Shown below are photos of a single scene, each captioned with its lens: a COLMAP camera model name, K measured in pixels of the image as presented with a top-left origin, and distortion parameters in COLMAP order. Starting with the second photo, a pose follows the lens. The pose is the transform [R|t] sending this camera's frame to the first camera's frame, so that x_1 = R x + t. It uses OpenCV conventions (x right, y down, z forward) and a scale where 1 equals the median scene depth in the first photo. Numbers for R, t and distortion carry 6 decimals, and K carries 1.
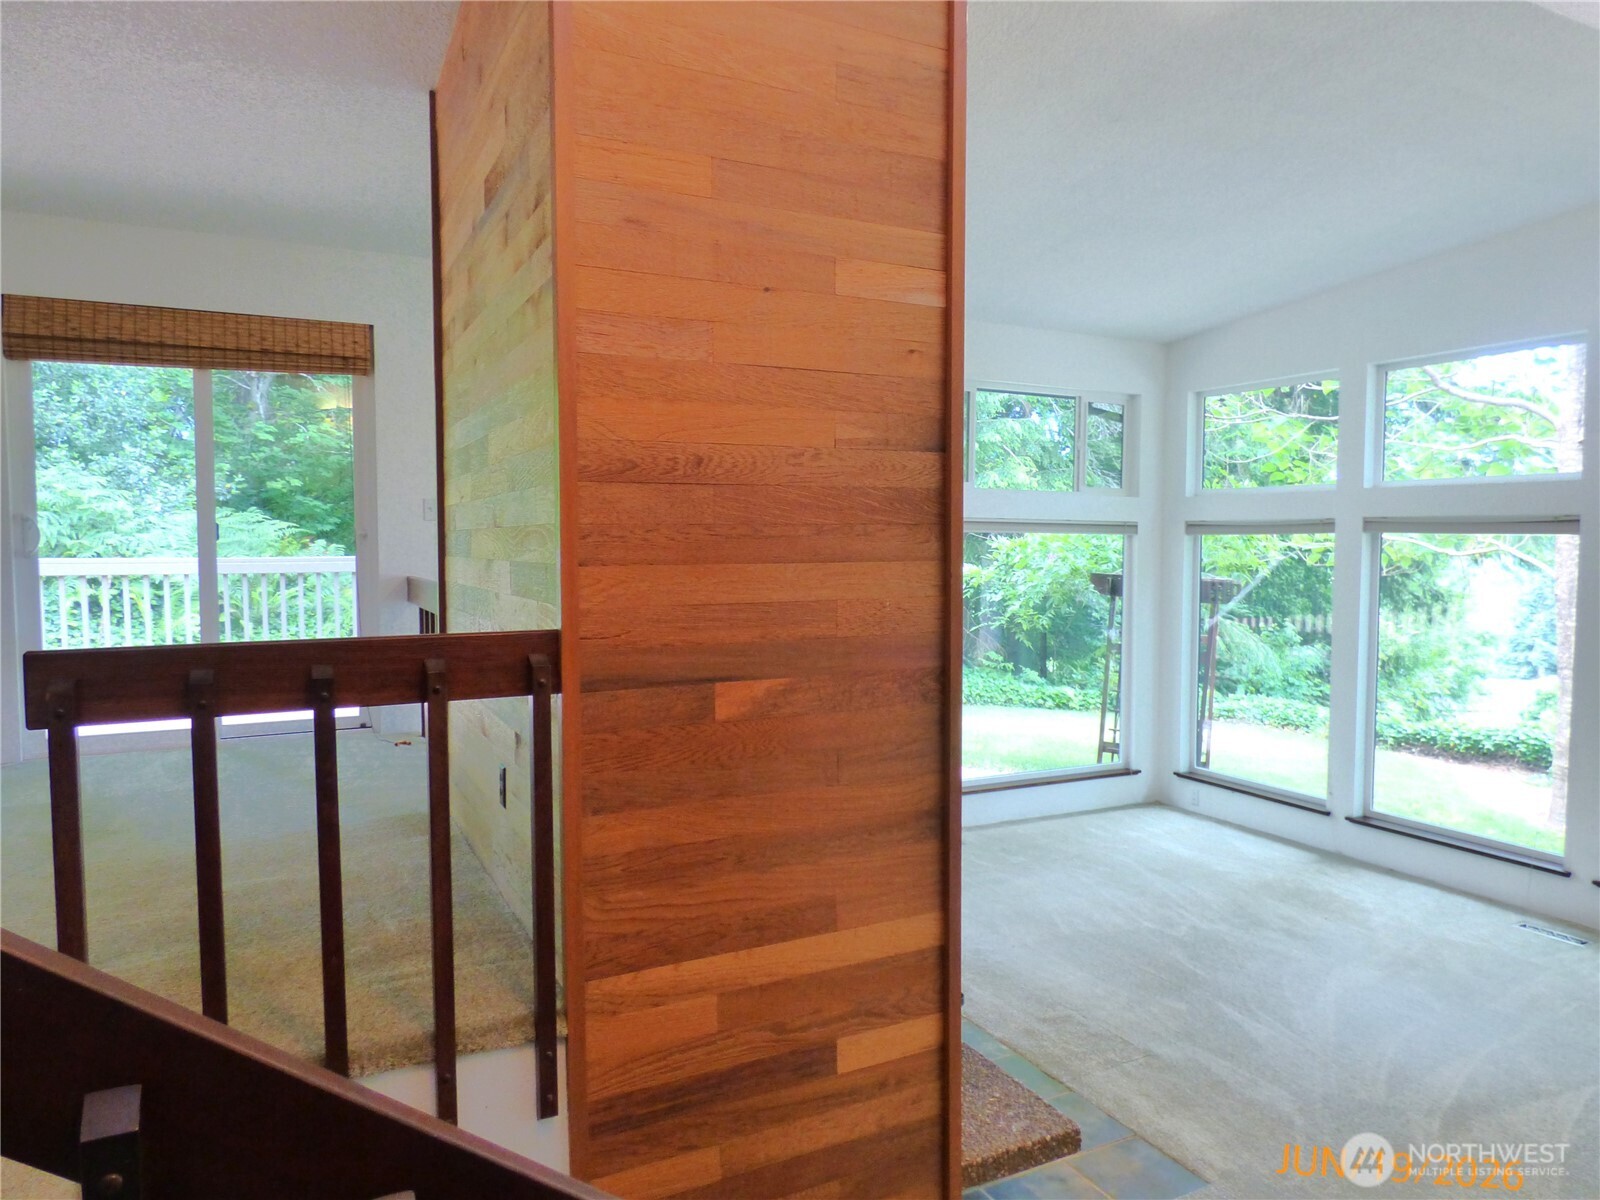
lens RADIAL K [[1033.1, 0, 800.0], [0, 1033.1, 600.0], [0, 0, 1]] dist [-0.017694, -0.002092]
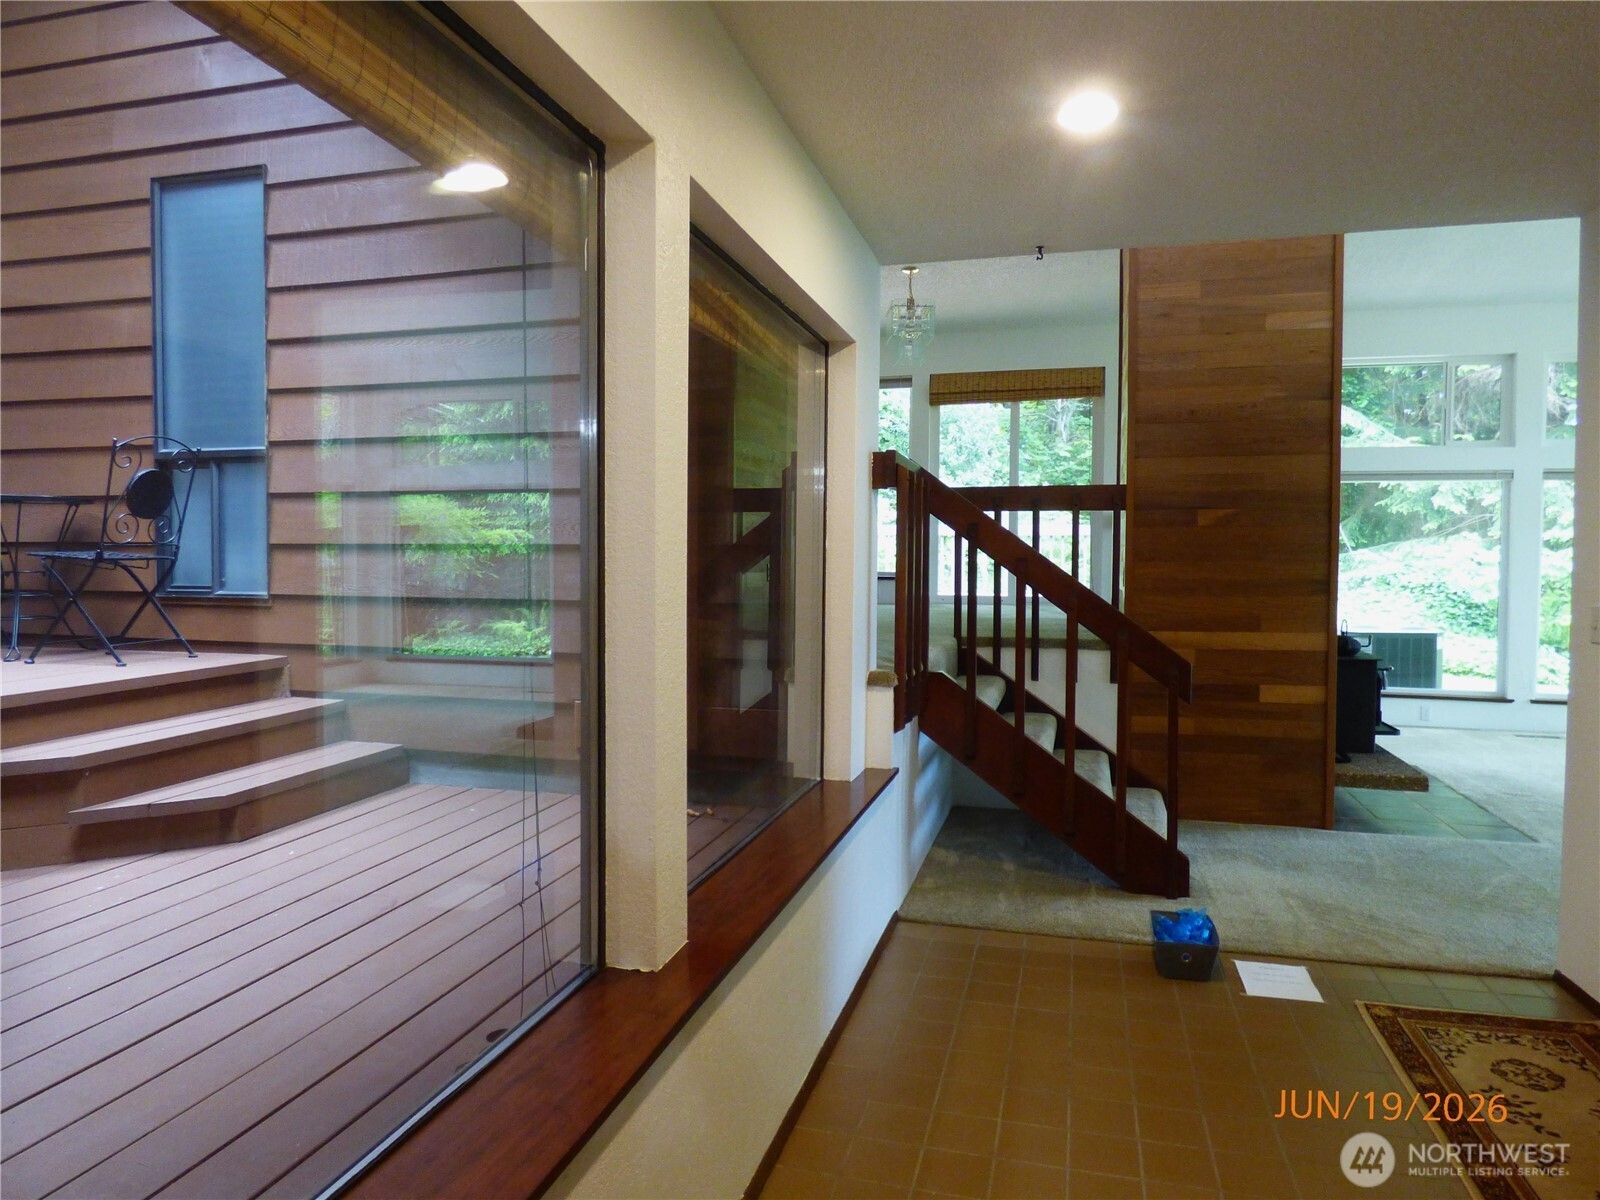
lens RADIAL K [[1030.0, 0, 811.3], [0, 1030.0, 597.5], [0, 0, 1]] dist [-0.002862, 0.000796]
pose [[0.740968, 0.026094, -0.671033, 0.361332], [-0.047469, 0.998780, -0.013577, 0.153609], [0.669860, 0.041913, 0.741303, -0.552398]]
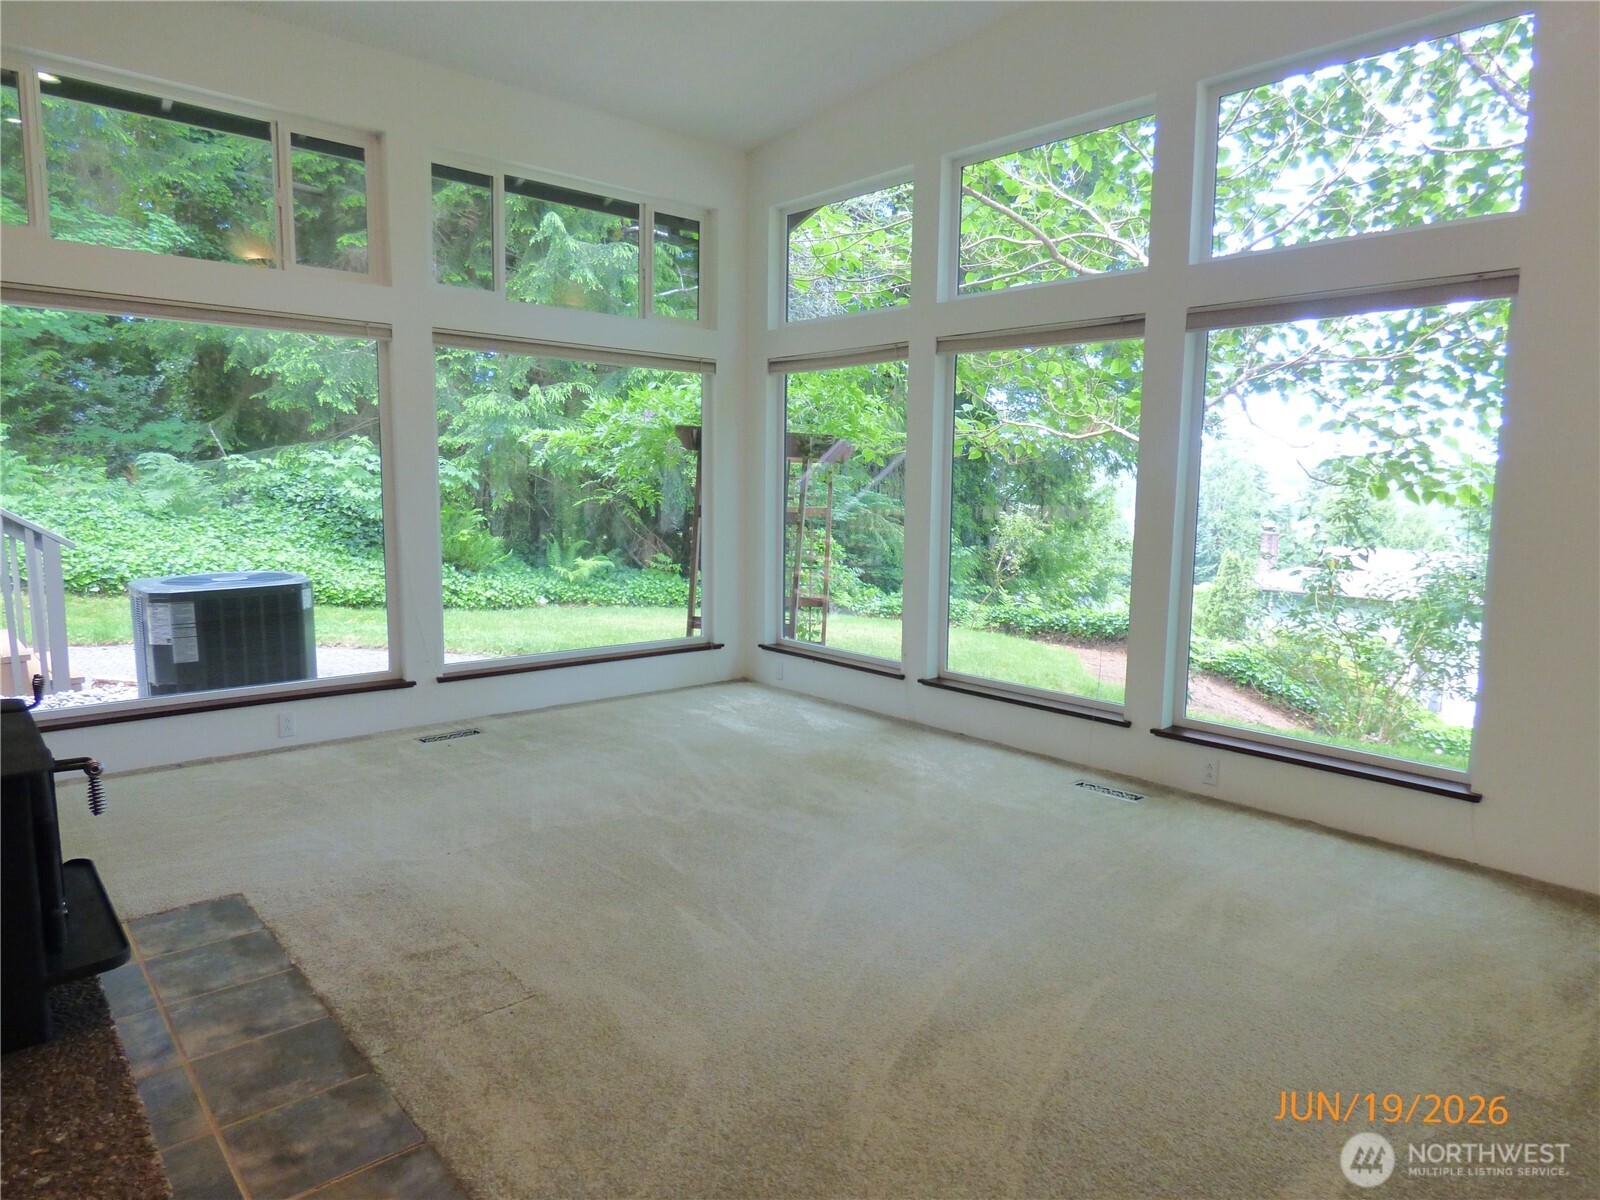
lens RADIAL K [[953.1, 0, 800.4], [0, 953.1, 594.7], [0, 0, 1]] dist [-0.001655, 0.000432]
pose [[0.970312, -0.018242, 0.241166, 0.261368], [0.004187, 0.998269, 0.058664, 0.099313], [-0.241819, -0.055913, 0.968709, 0.253922]]
